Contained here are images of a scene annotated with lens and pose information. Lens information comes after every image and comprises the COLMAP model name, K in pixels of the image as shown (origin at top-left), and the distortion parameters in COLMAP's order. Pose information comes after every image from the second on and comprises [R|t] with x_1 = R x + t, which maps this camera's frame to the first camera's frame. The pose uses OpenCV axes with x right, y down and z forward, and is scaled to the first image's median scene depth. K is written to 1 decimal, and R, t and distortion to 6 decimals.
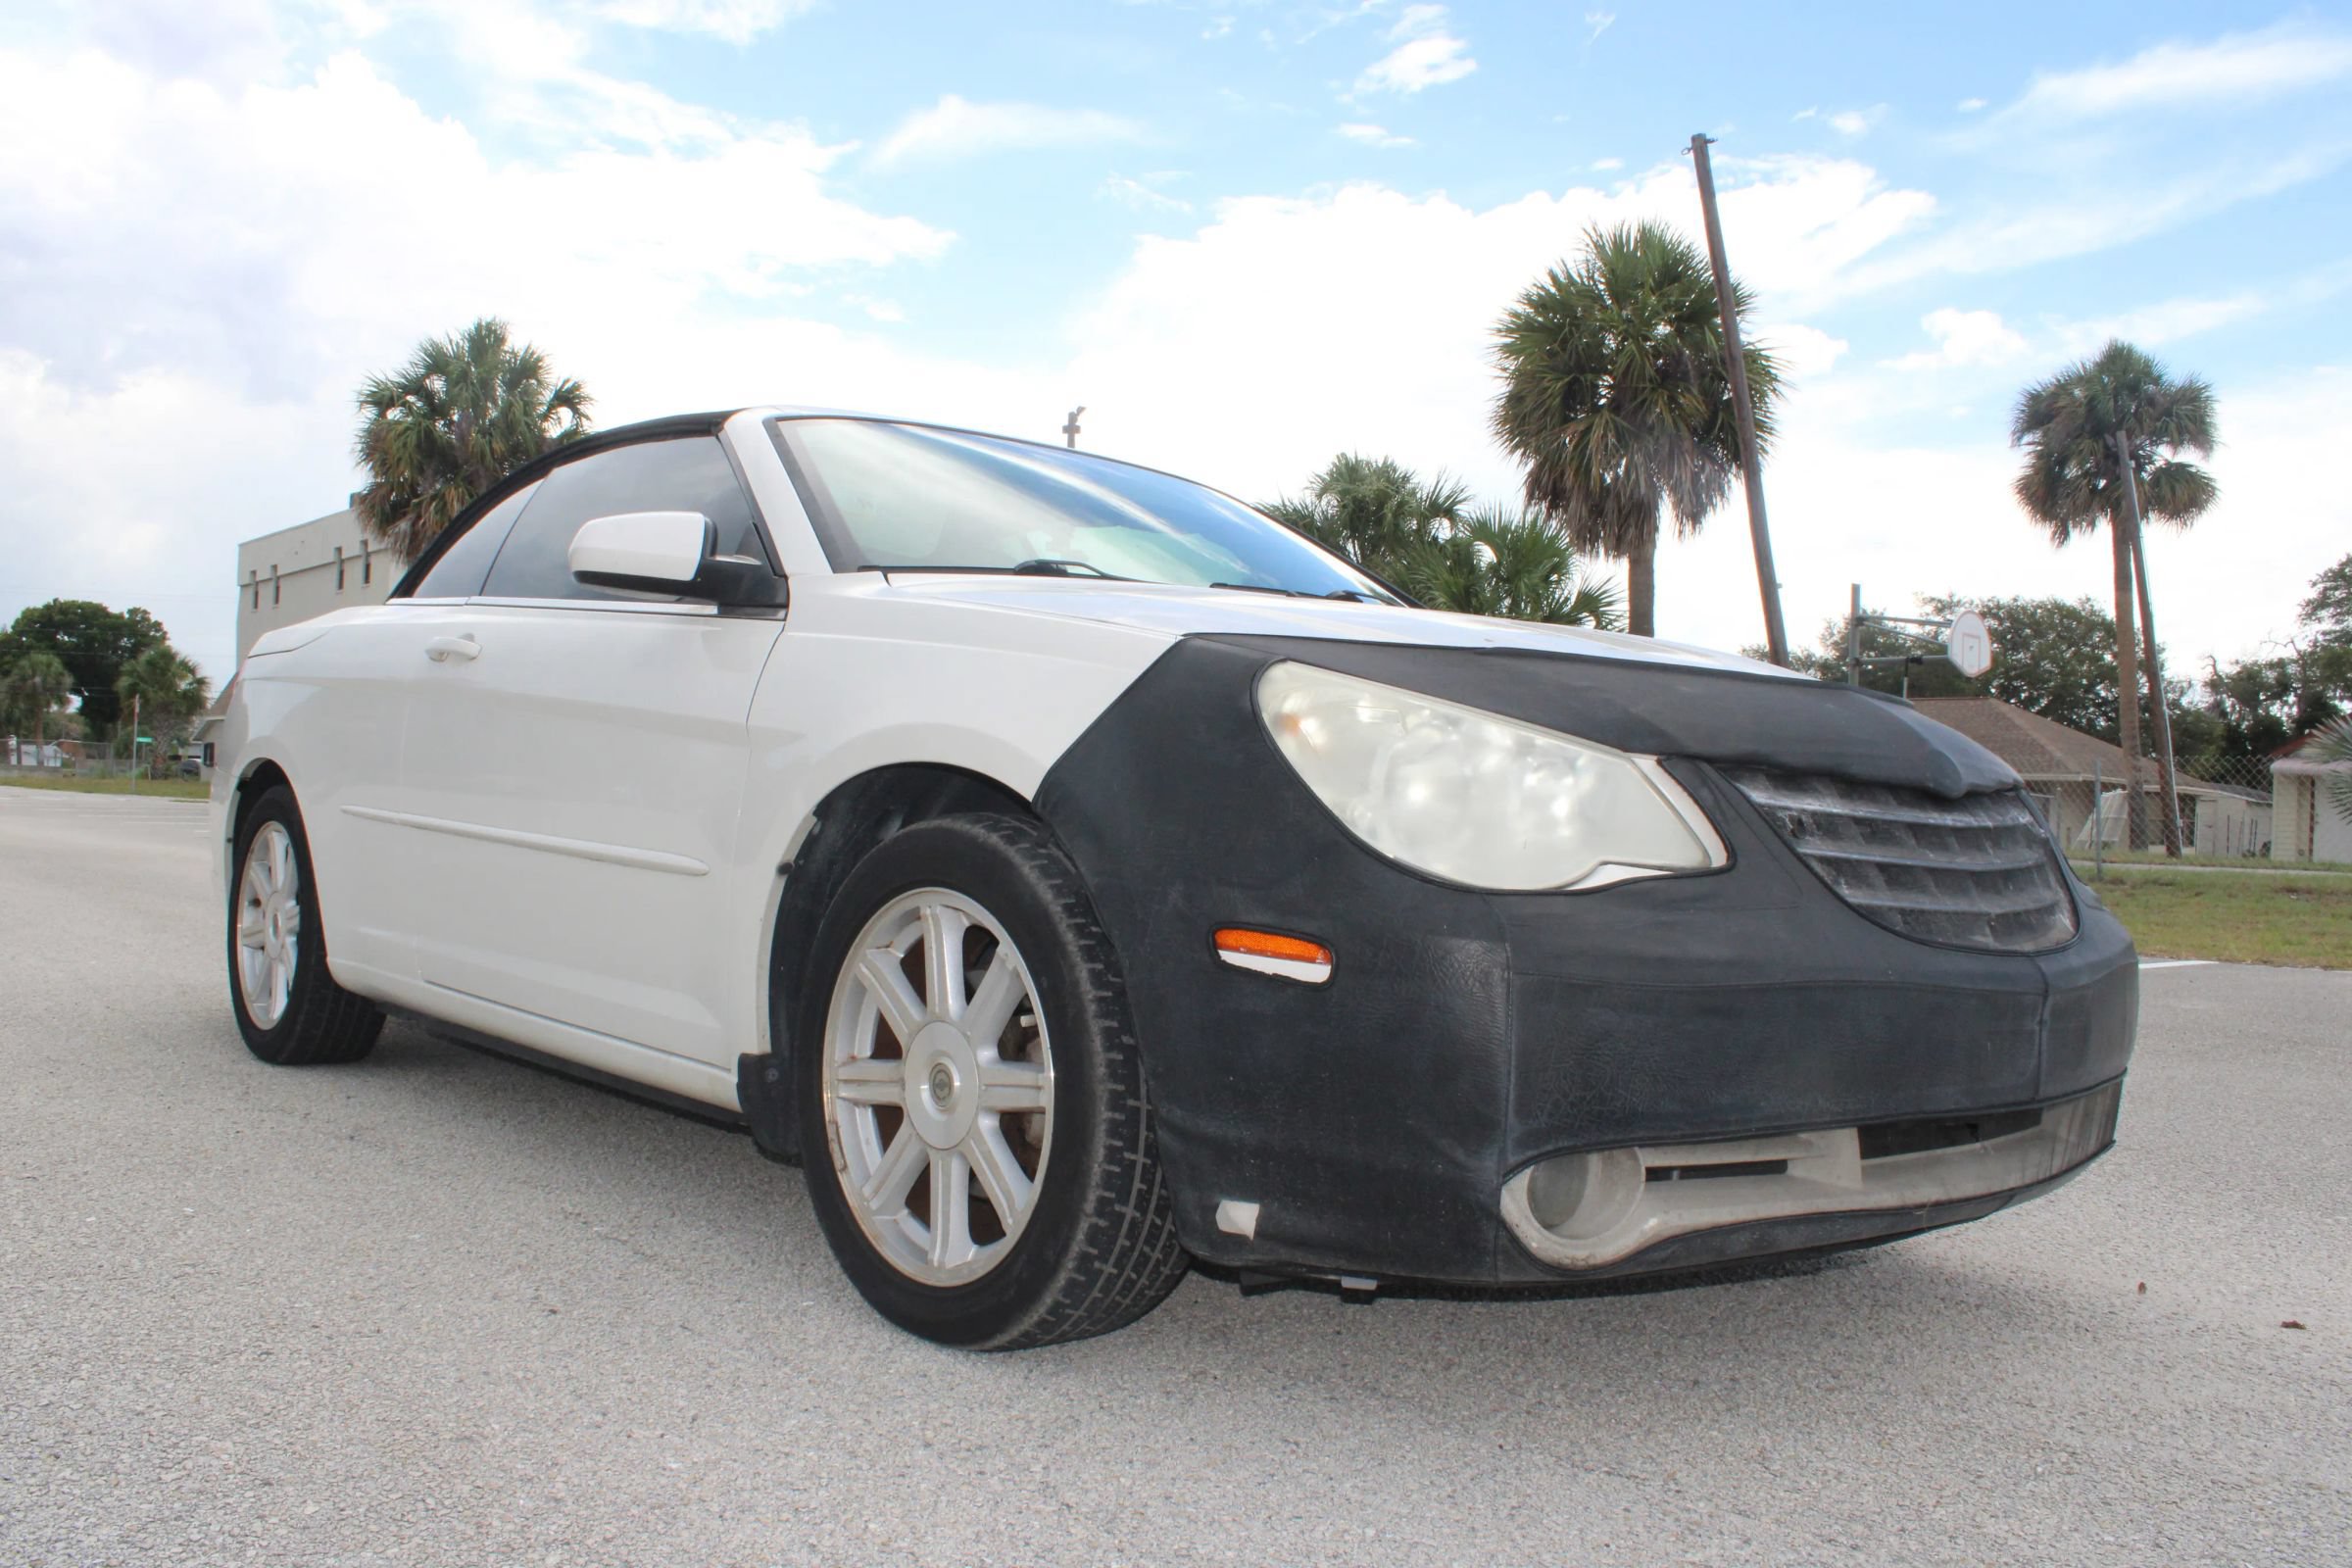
lens RADIAL K [[1954.5, 0, 1169.6], [0, 1954.5, 796.4], [0, 0, 1]] dist [-0.167824, 0.149502]
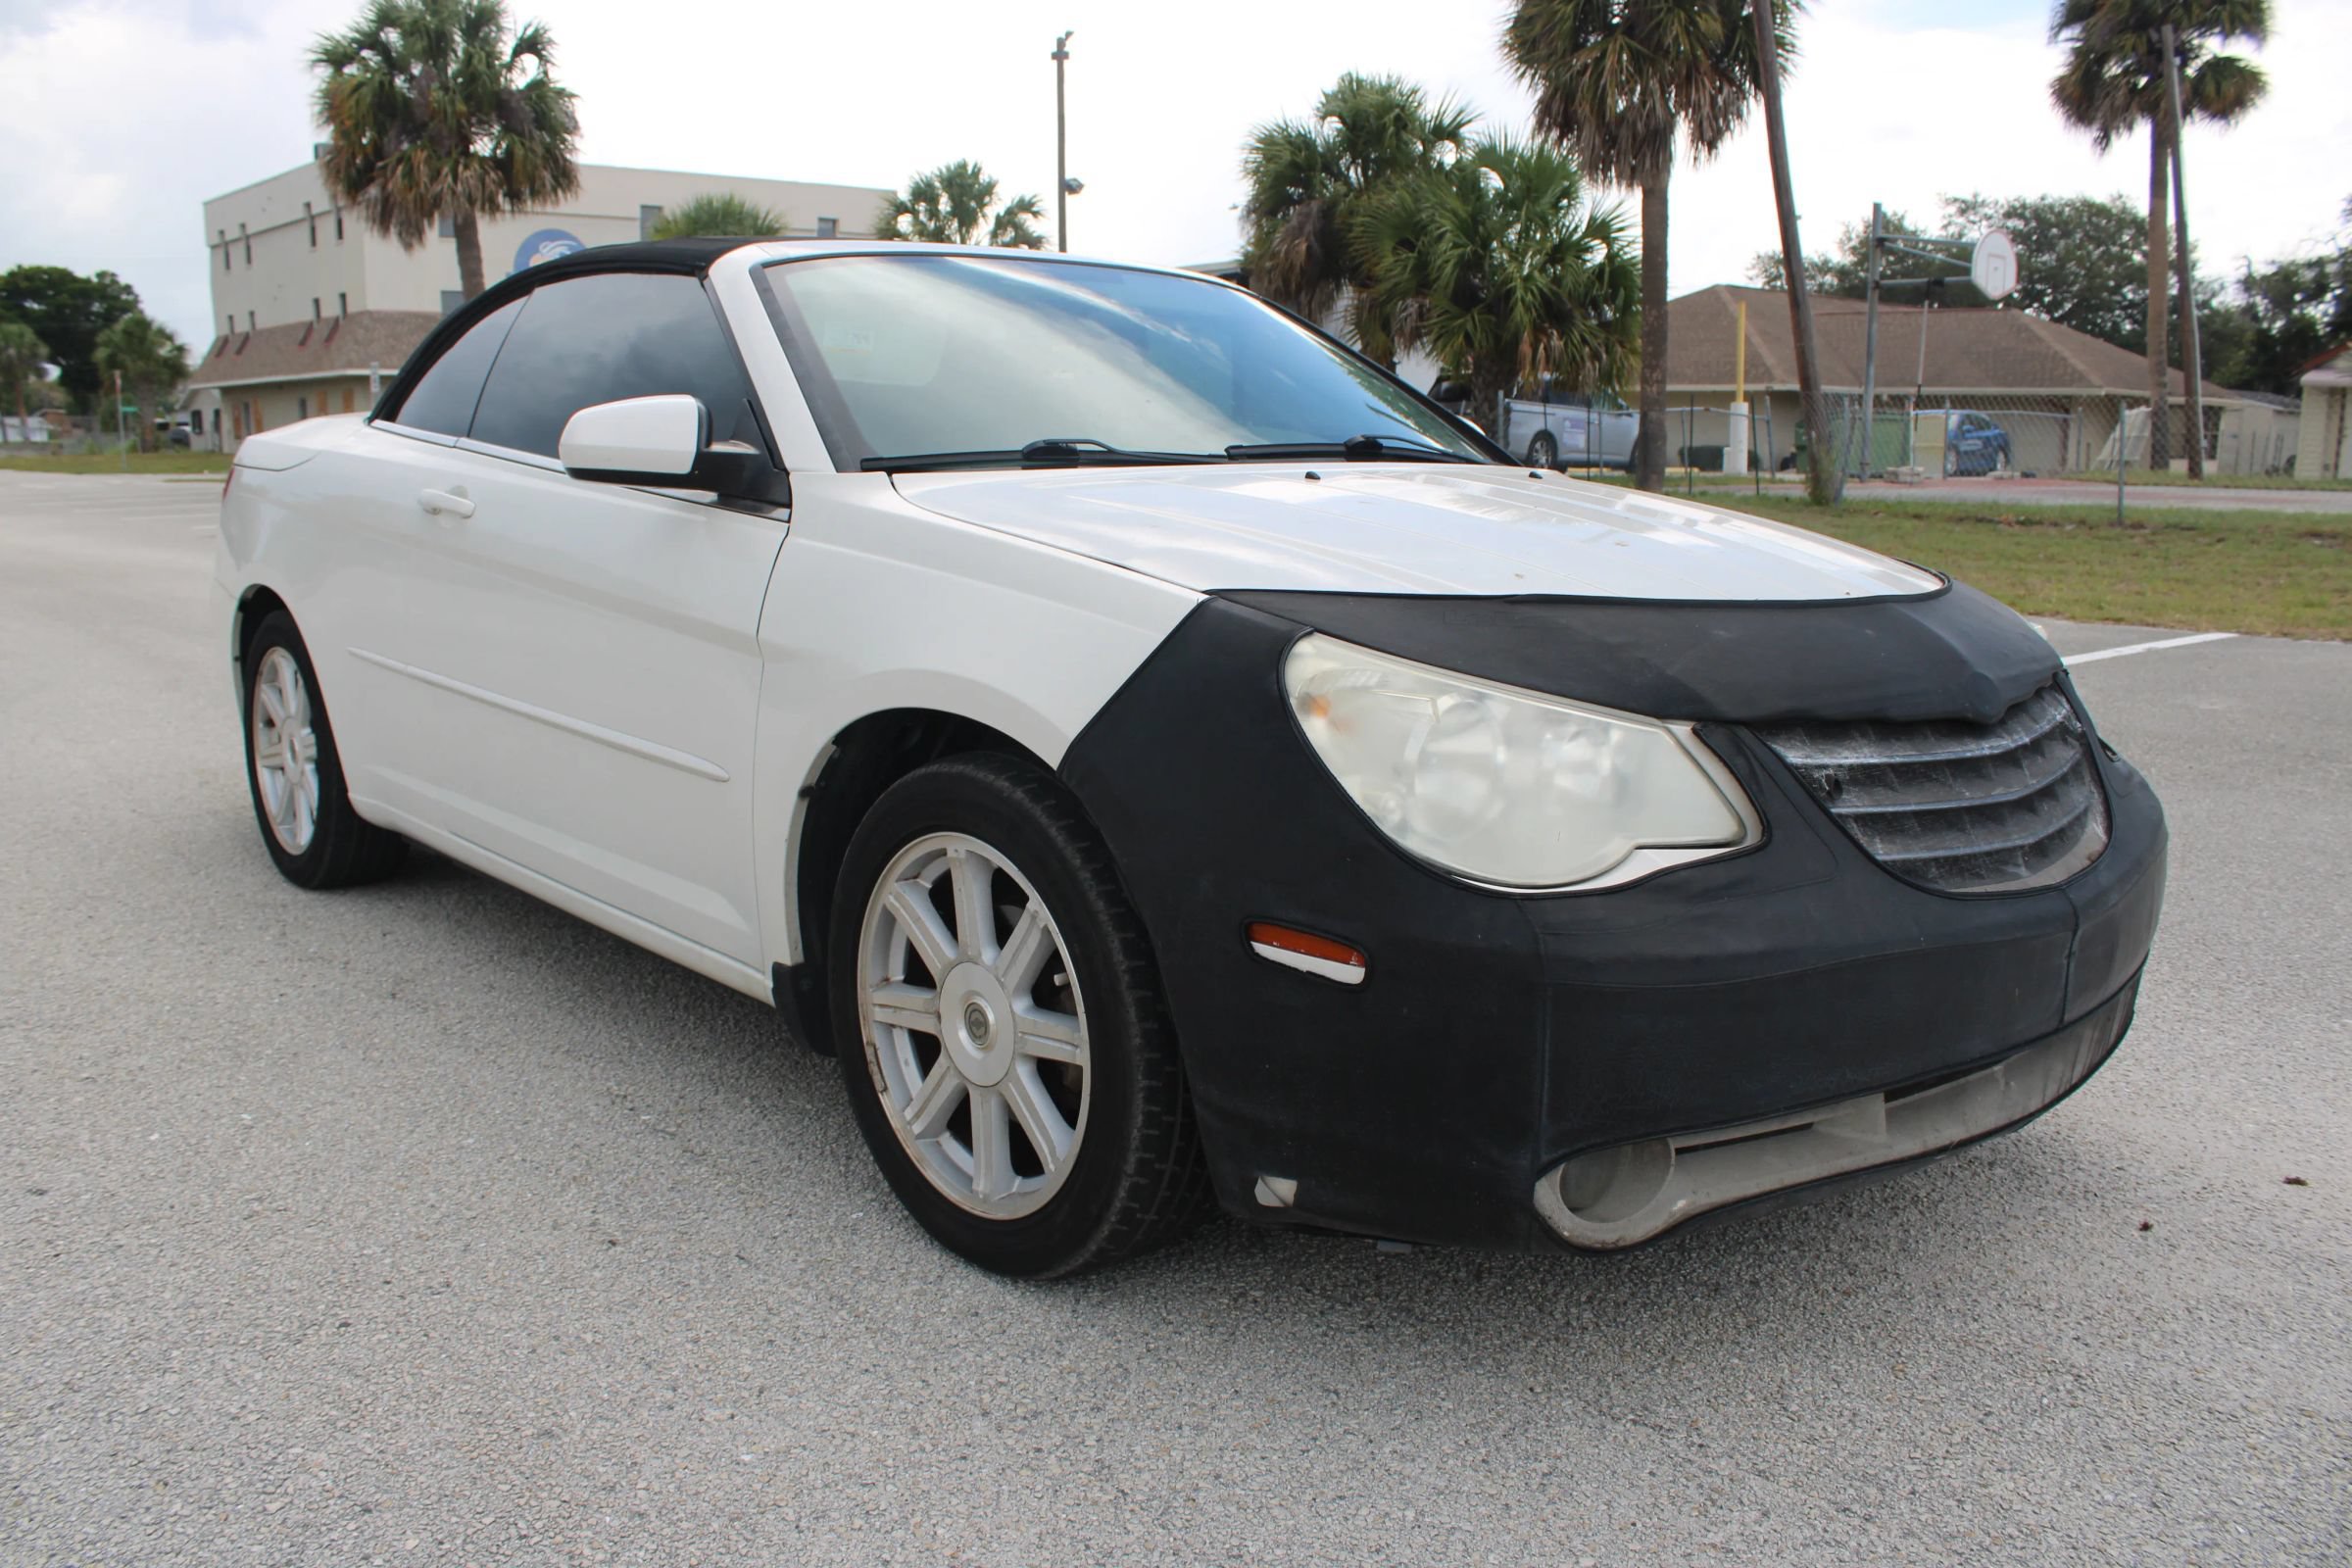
lens RADIAL K [[1954.5, 0, 1164.9], [0, 1954.5, 806.7], [0, 0, 1]] dist [-0.167824, 0.149502]
pose [[0.999464, -0.031038, -0.010393, -0.004022], [0.032481, 0.979736, 0.197644, -0.114490], [0.004048, -0.197876, 0.980219, 0.020943]]
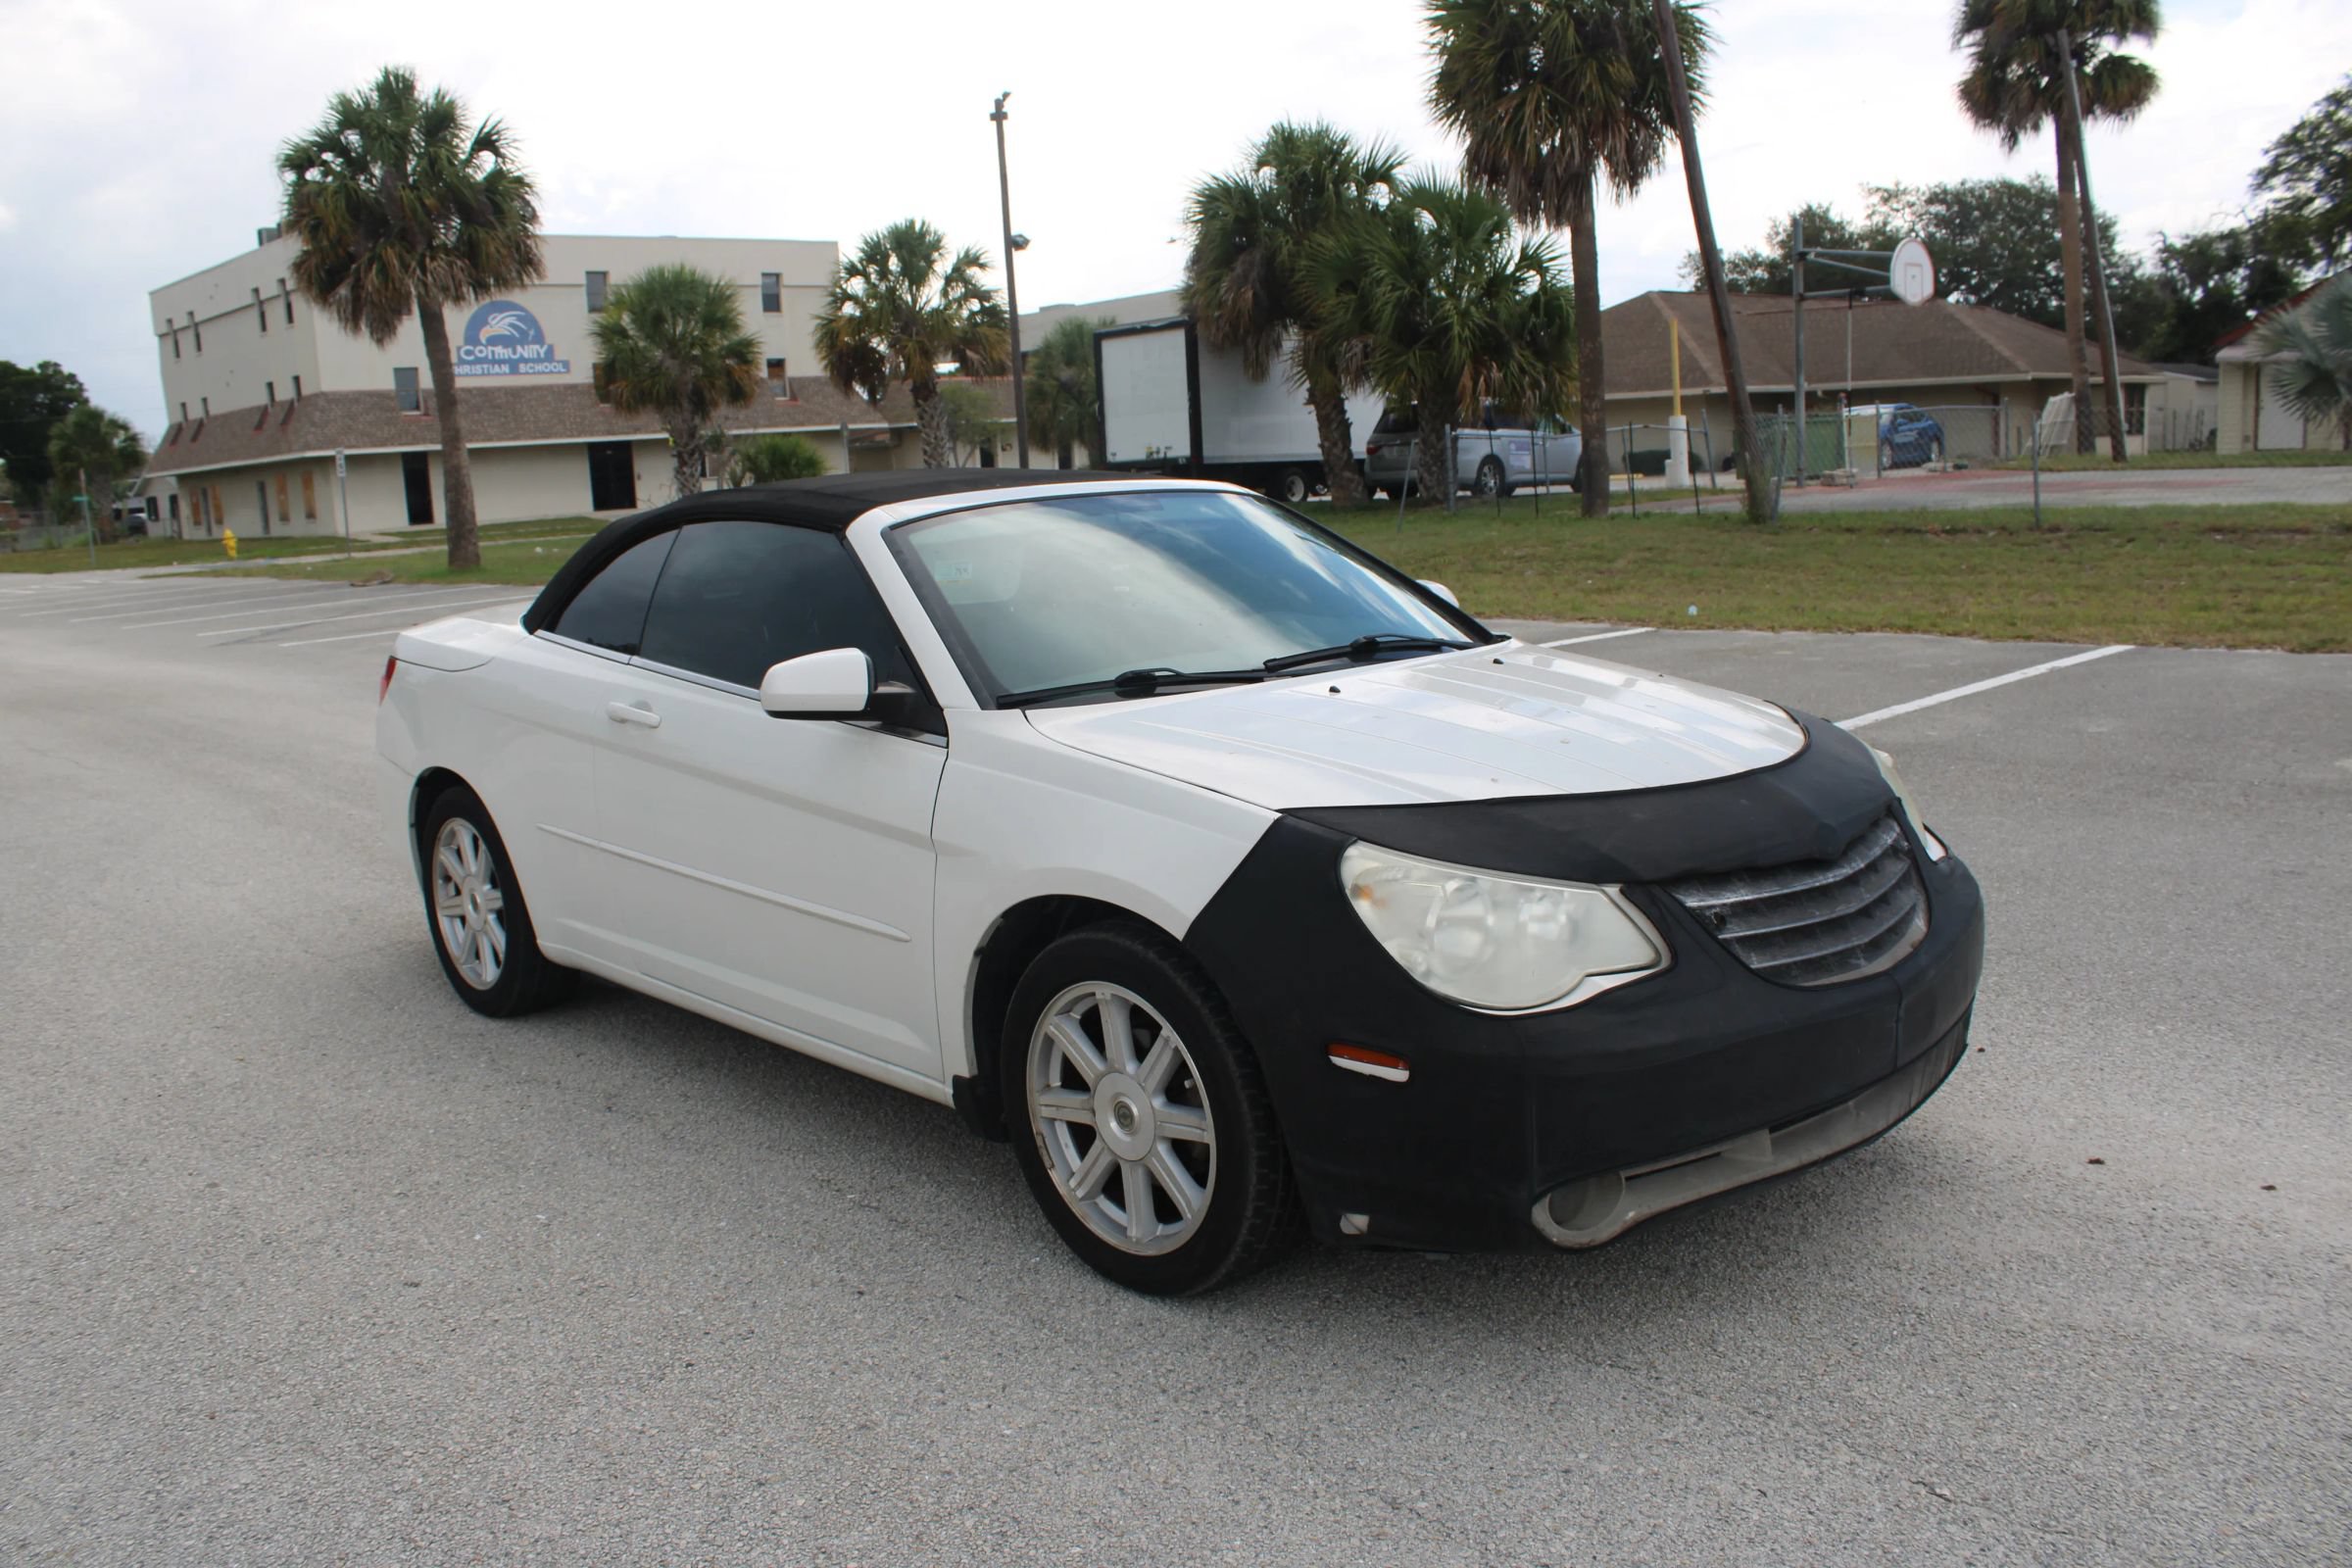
lens RADIAL K [[1954.5, 0, 1170.1], [0, 1954.5, 797.5], [0, 0, 1]] dist [-0.167824, 0.149502]
pose [[0.995602, -0.093273, 0.008775, -0.054322], [0.090089, 0.978880, 0.183516, -0.238361], [-0.025706, -0.181918, 0.982978, -0.244532]]
